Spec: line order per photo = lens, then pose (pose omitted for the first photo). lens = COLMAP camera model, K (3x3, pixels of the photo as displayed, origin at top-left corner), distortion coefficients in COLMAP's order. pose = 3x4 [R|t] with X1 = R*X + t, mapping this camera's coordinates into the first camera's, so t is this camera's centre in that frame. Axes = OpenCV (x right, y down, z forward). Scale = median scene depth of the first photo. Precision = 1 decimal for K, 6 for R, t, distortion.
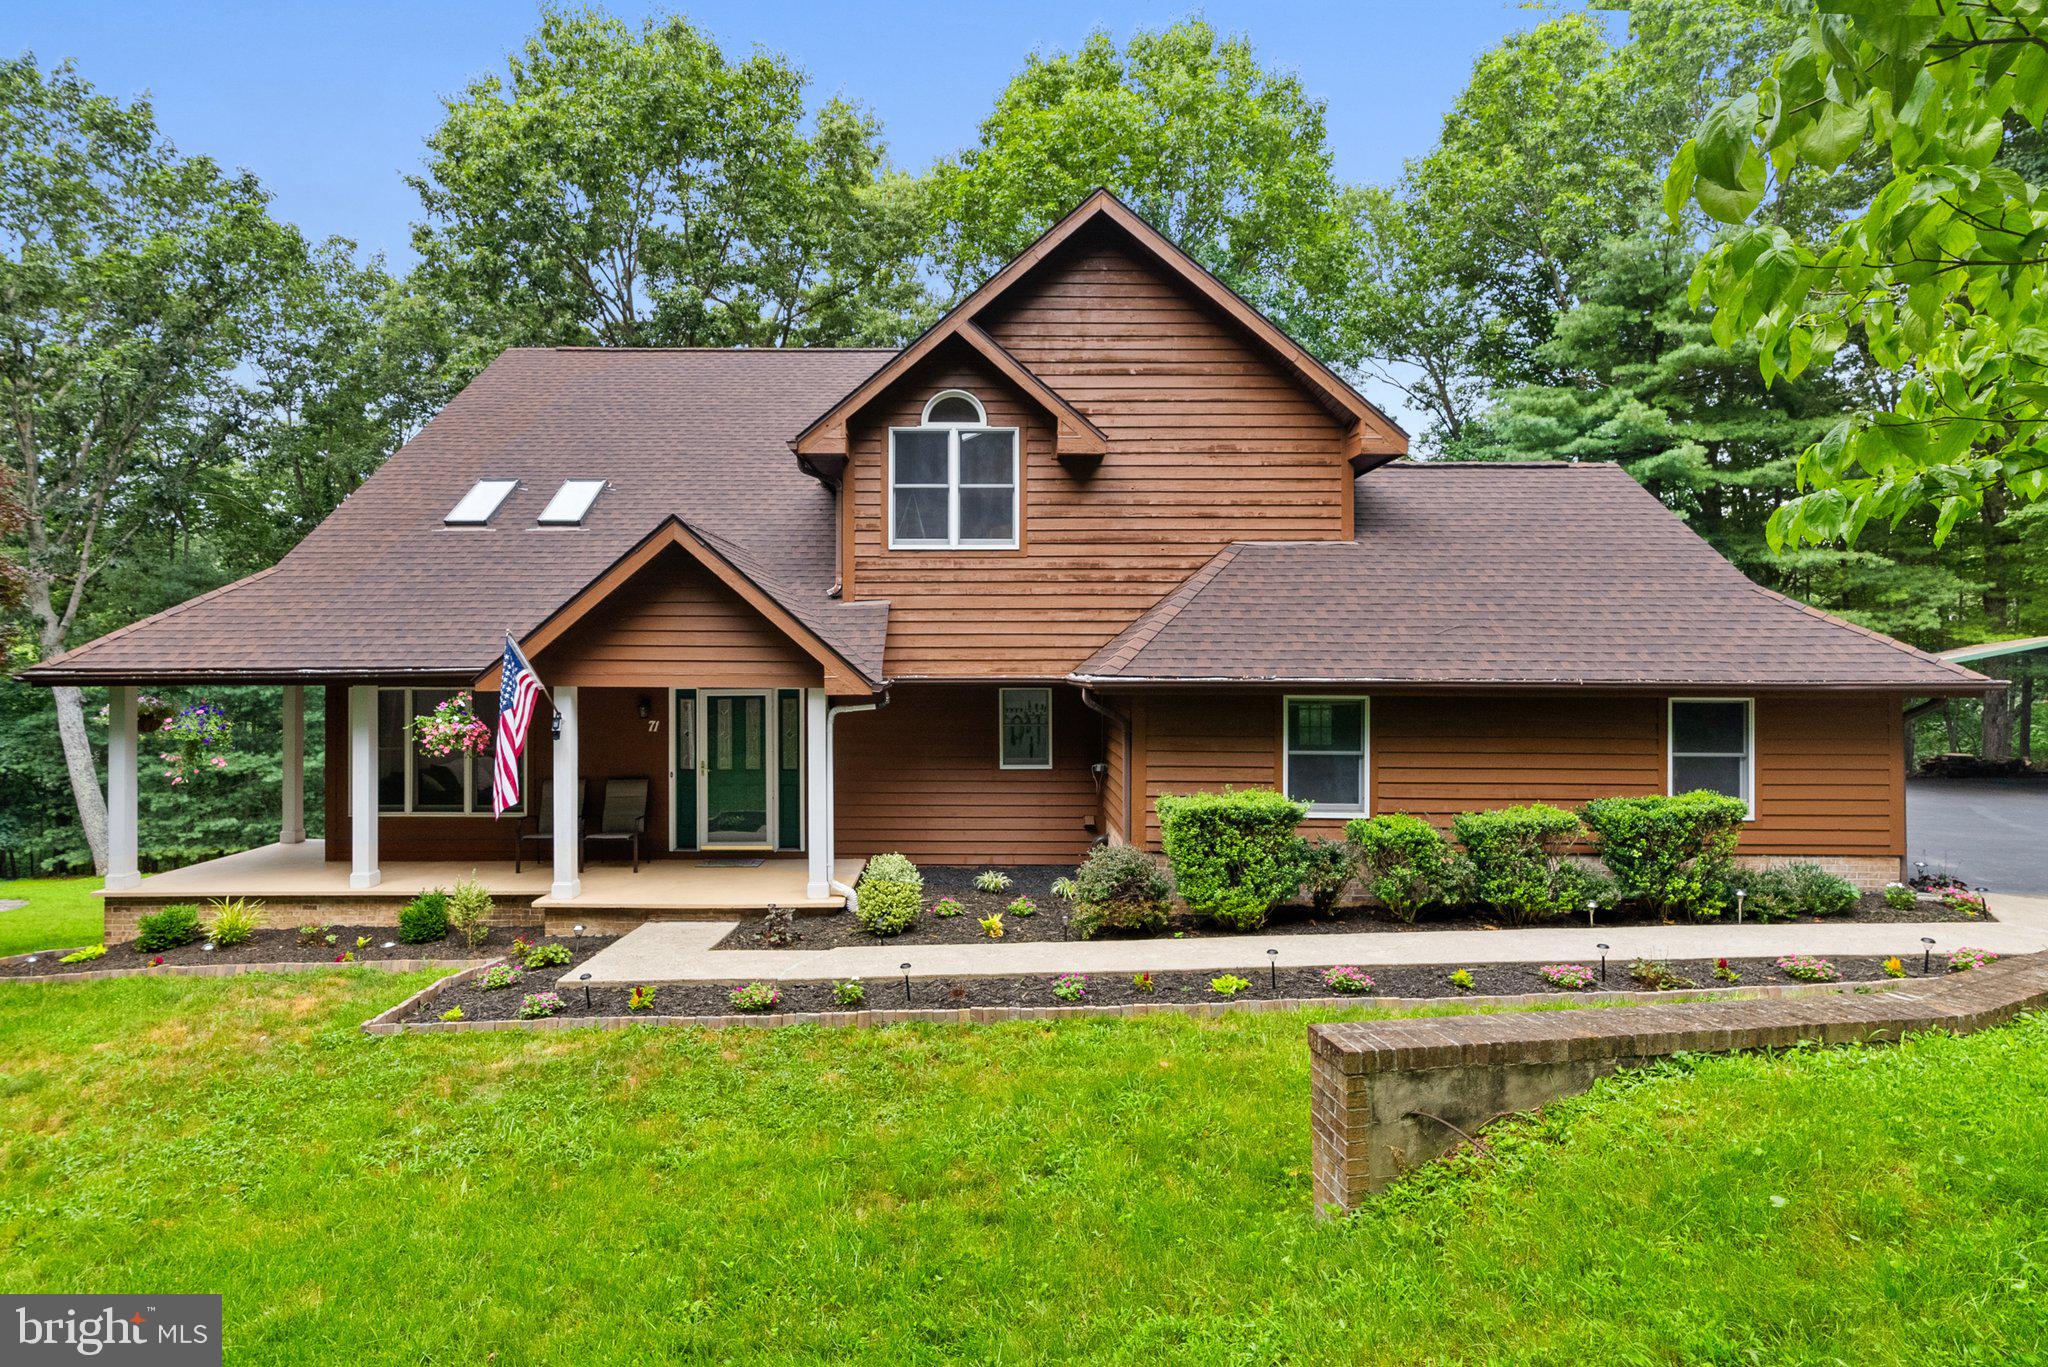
lens RADIAL K [[1040.9, 0, 1030.7], [0, 1040.9, 663.4], [0, 0, 1]] dist [-0.000072, 0.001149]
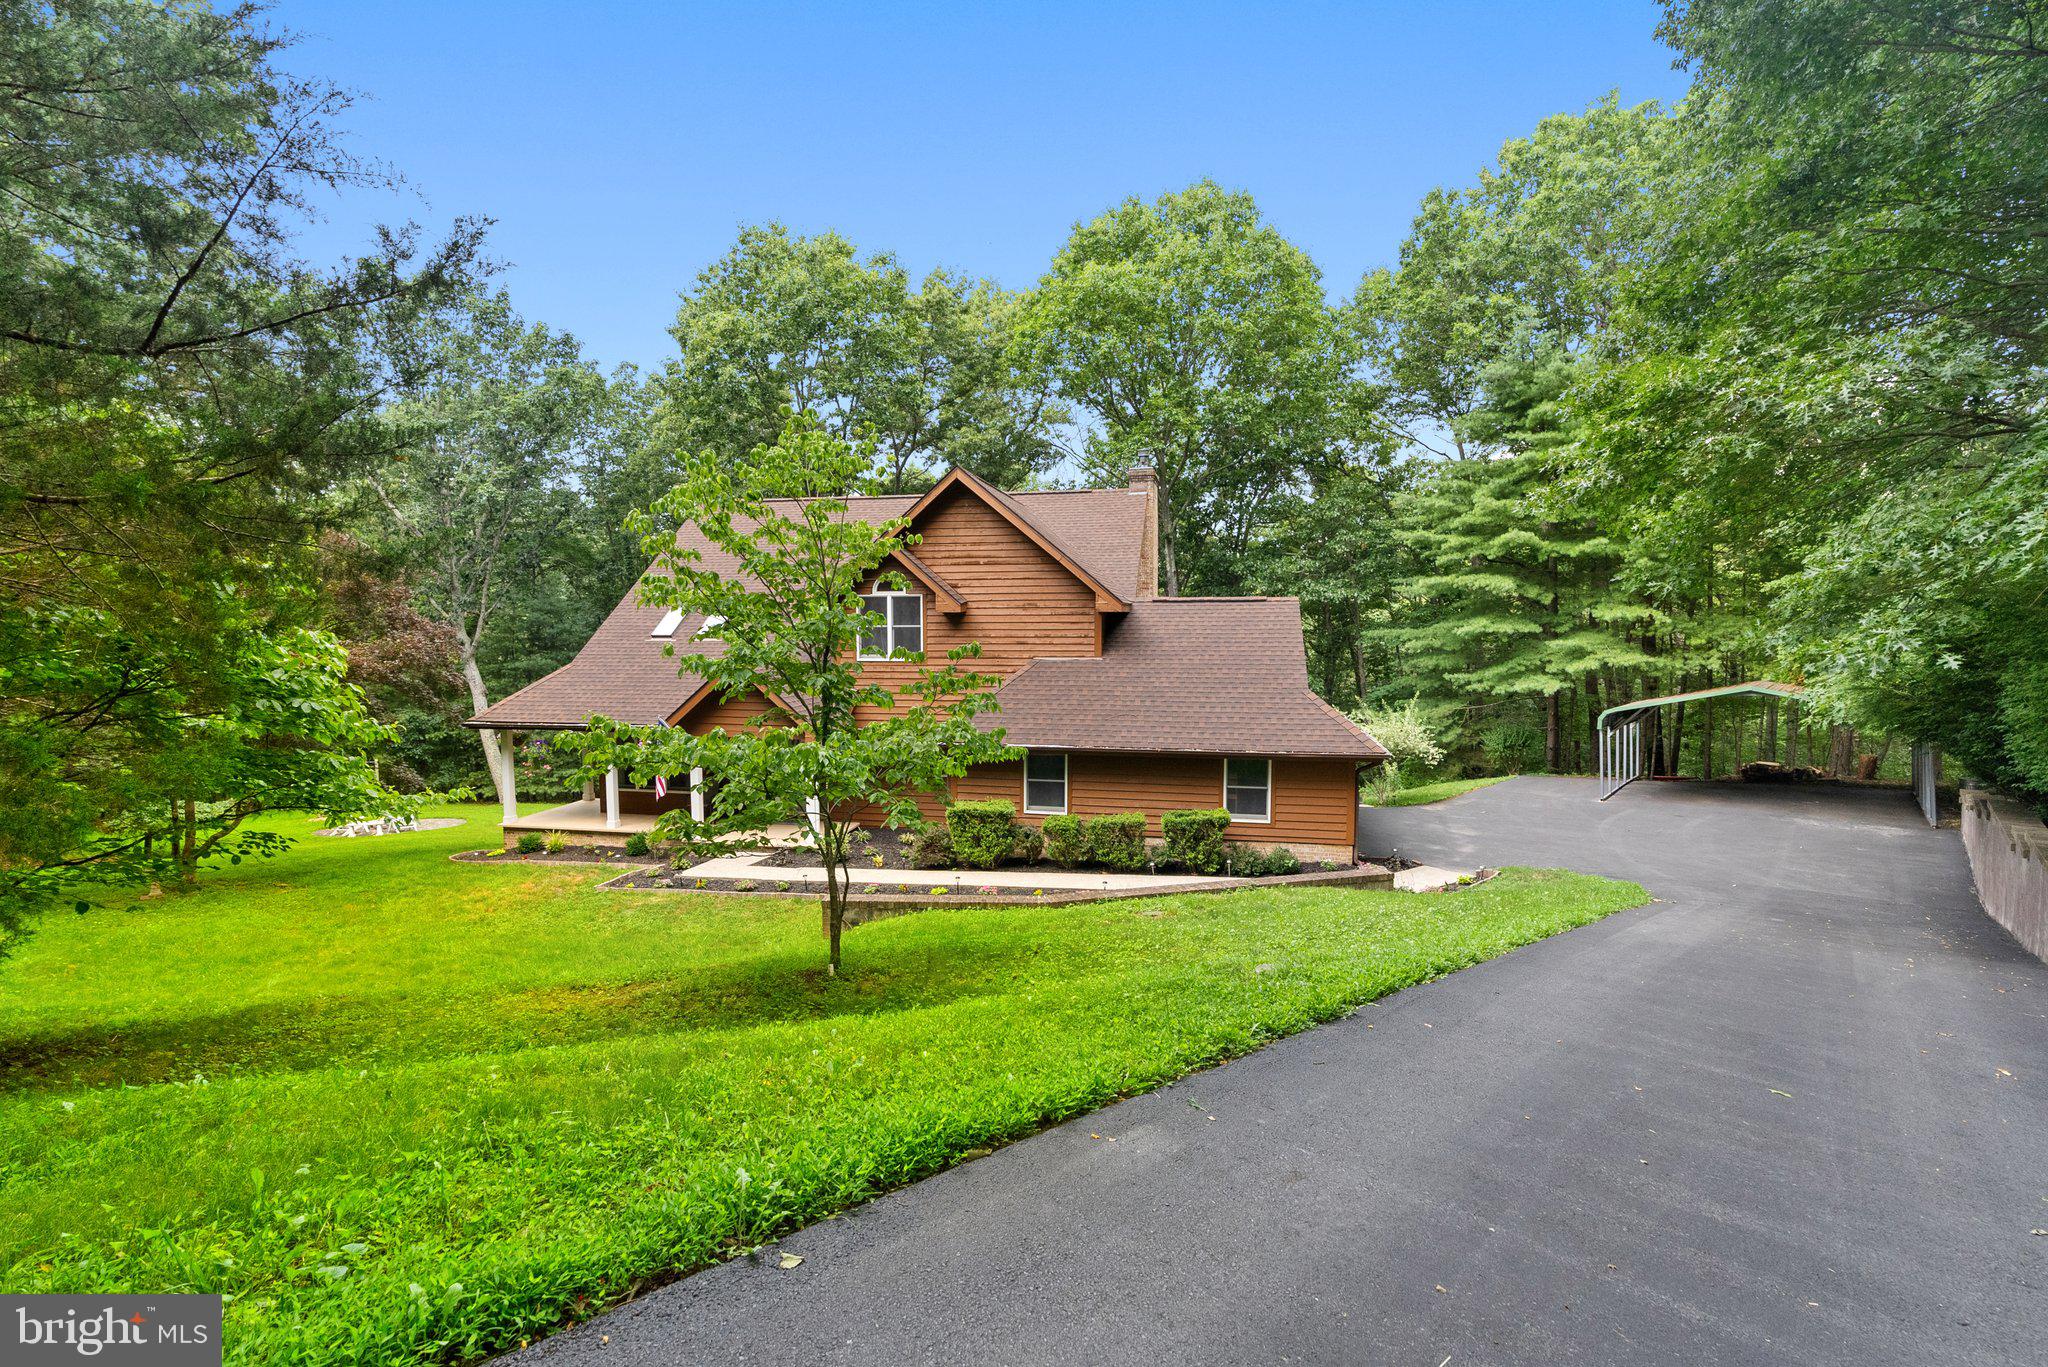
lens RADIAL K [[923.1, 0, 1024.7], [0, 923.1, 697.3], [0, 0, 1]] dist [-0.001729, 0.000360]
pose [[0.978236, 0.012926, -0.207093, 0.540381], [0.001124, 0.997713, 0.067582, -0.166217], [0.207492, -0.066344, 0.975984, -0.601496]]
